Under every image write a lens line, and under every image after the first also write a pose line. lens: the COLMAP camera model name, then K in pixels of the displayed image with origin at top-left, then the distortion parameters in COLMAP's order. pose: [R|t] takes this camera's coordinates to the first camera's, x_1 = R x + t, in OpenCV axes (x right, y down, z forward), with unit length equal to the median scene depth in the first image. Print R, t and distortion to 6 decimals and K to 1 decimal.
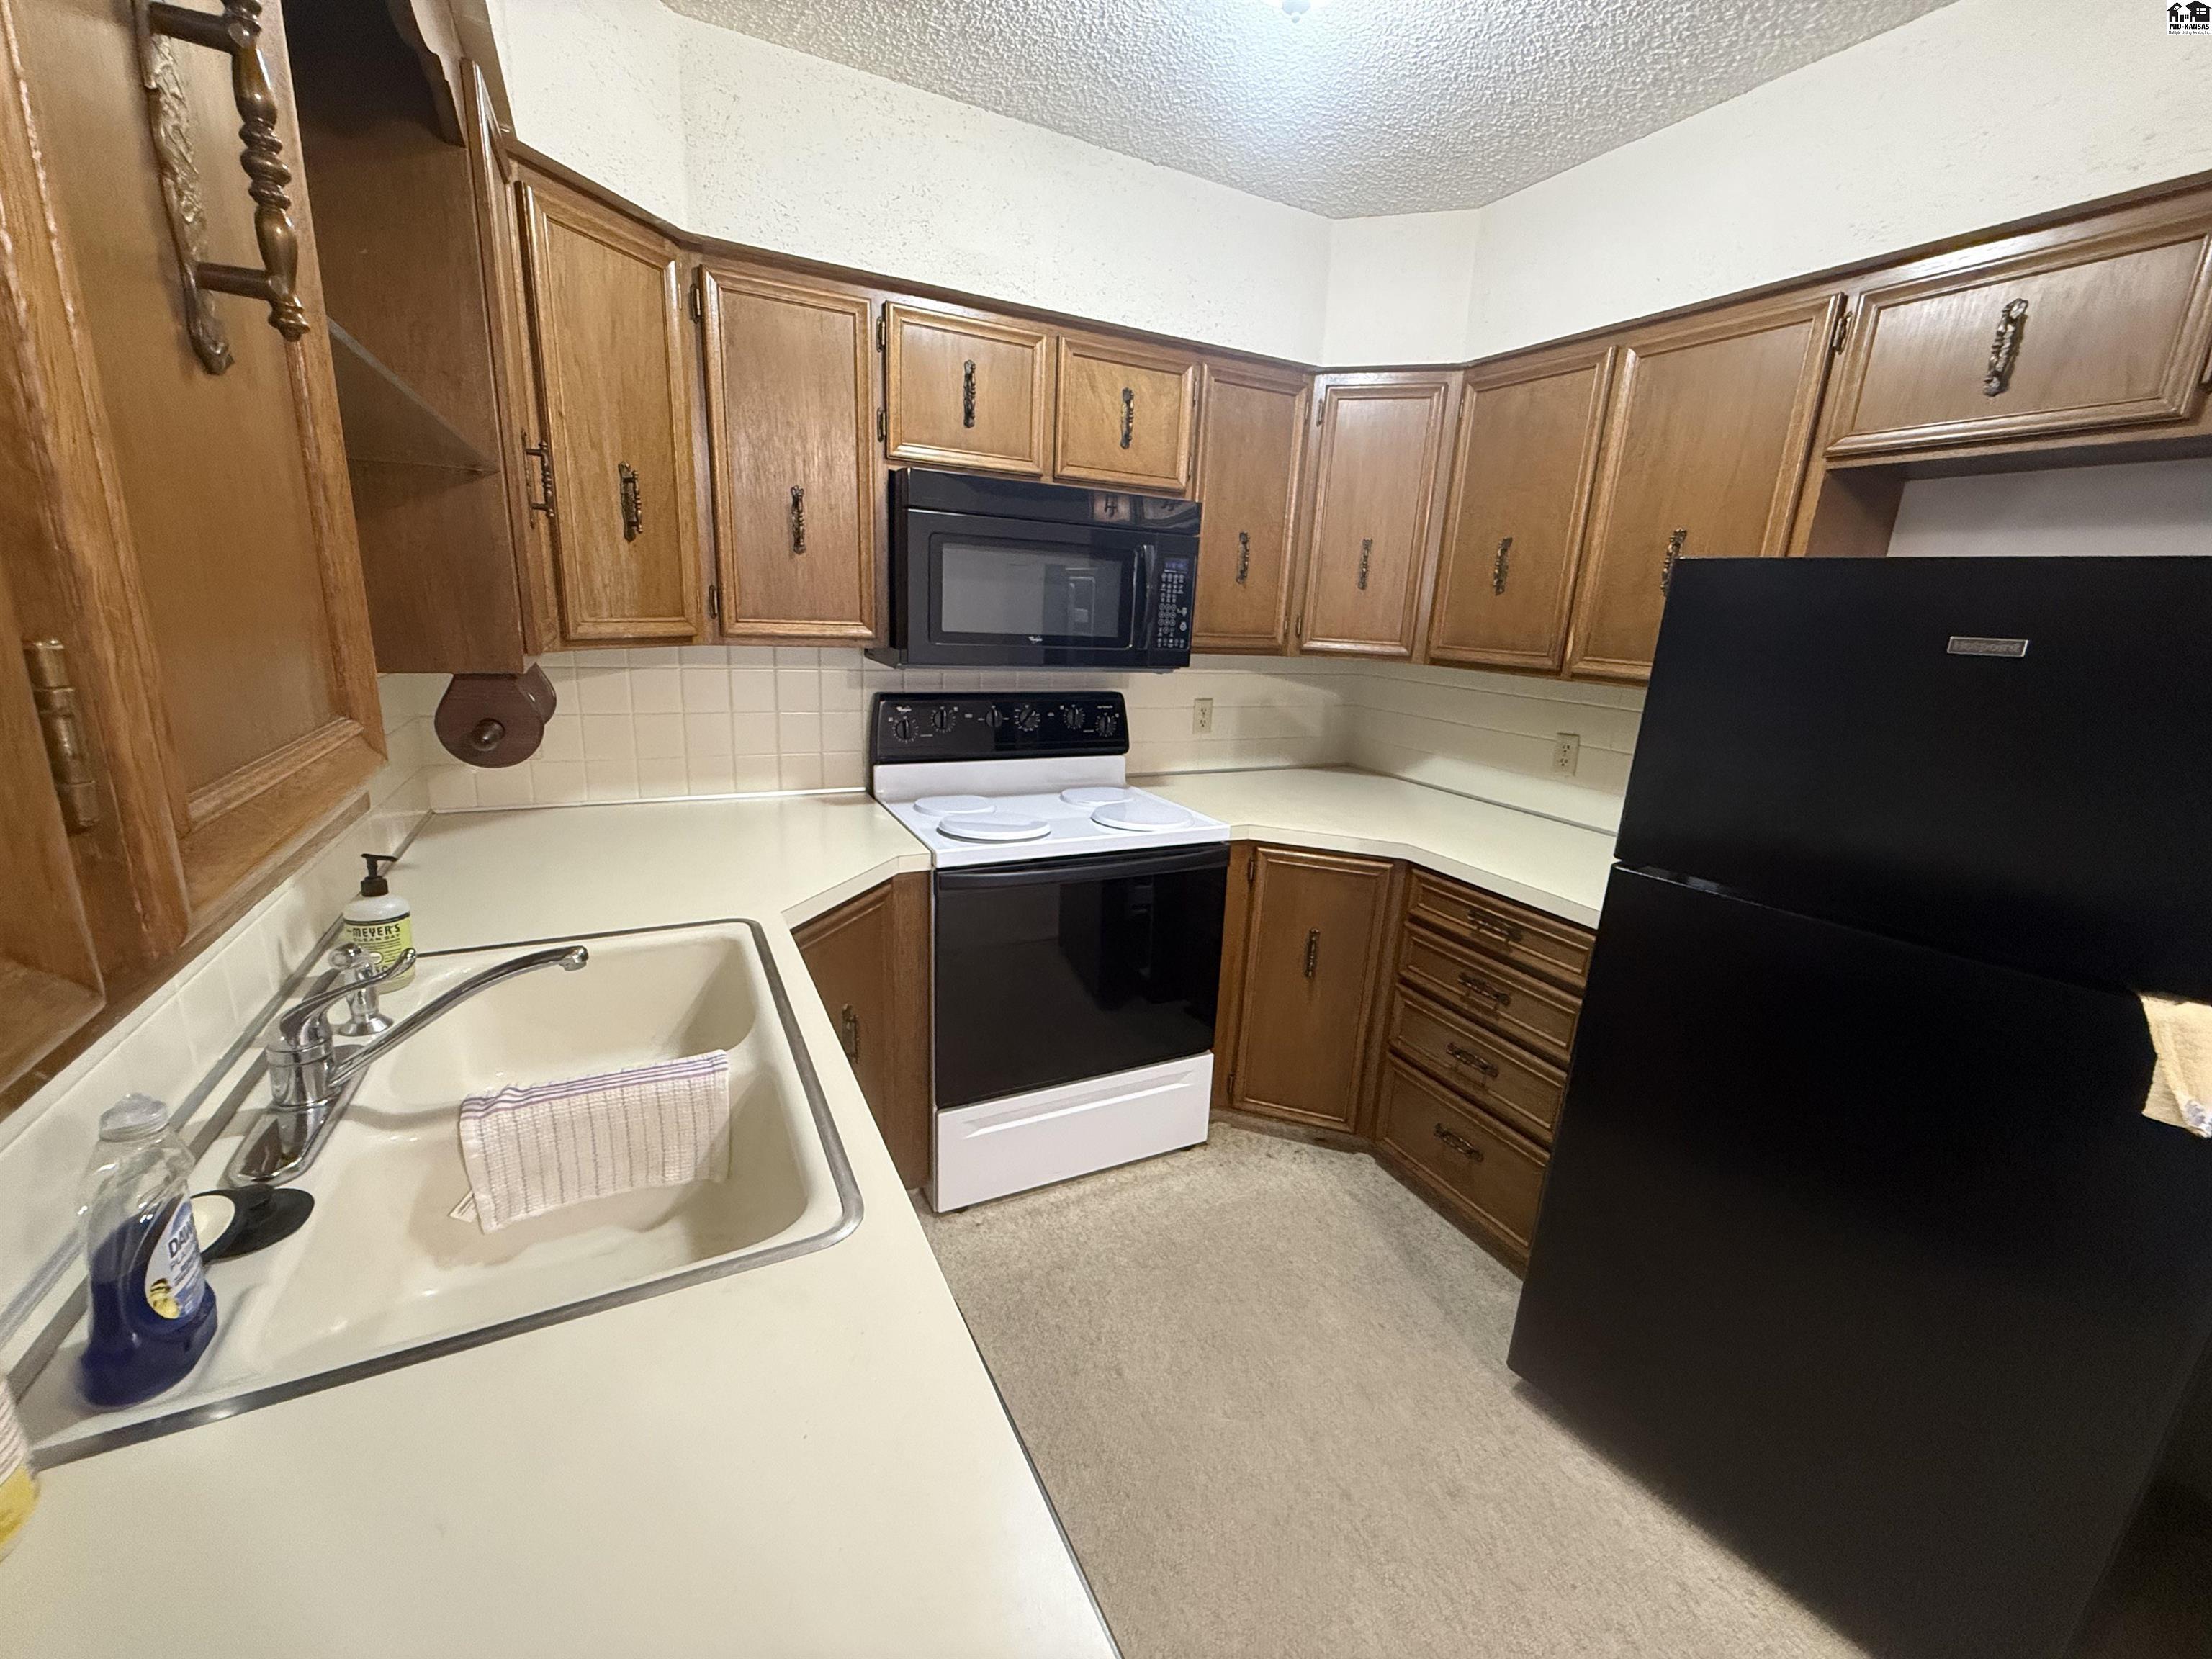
lens RADIAL K [[894.1, 0, 1107.1], [0, 894.1, 824.5], [0, 0, 1]] dist [0.001138, 0.000223]
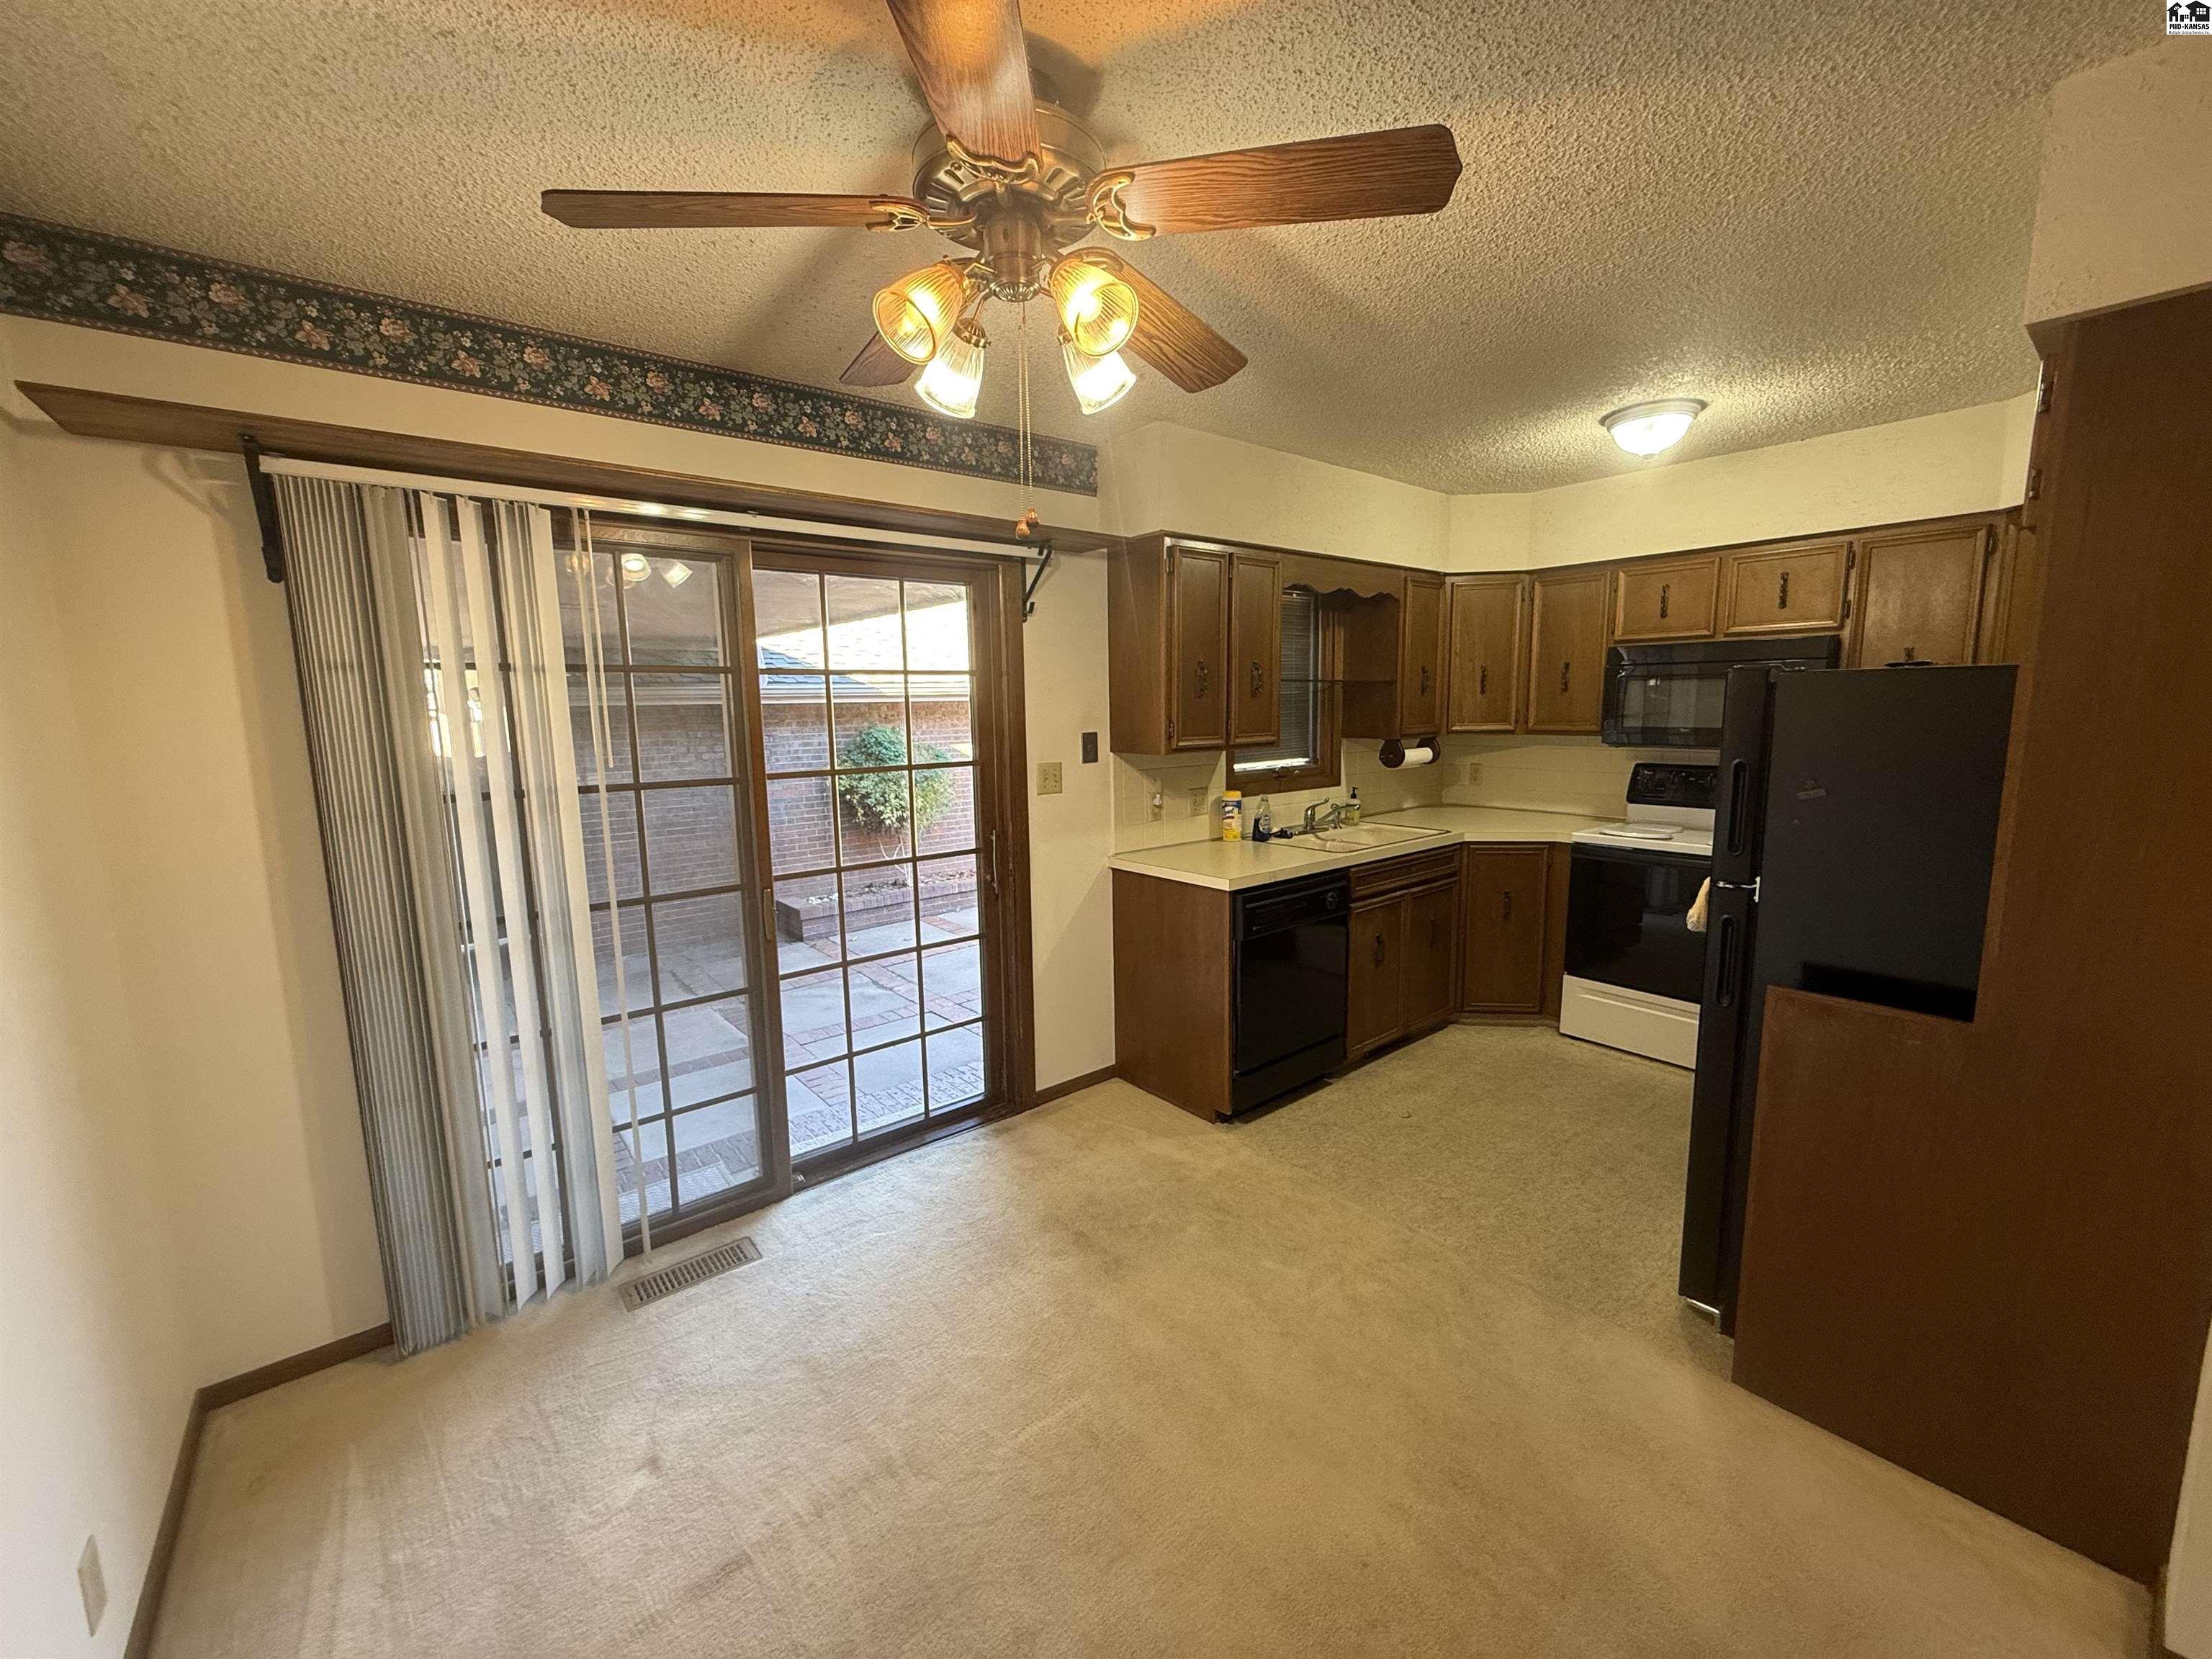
lens RADIAL K [[878.8, 0, 1100.7], [0, 878.8, 824.5], [0, 0, 1]] dist [-0.000425, 0.000439]
pose [[0.211952, 0.085346, -0.973546, 1.416126], [-0.212991, 0.976267, 0.039214, 0.151523], [0.953788, 0.199045, 0.225099, -0.441638]]
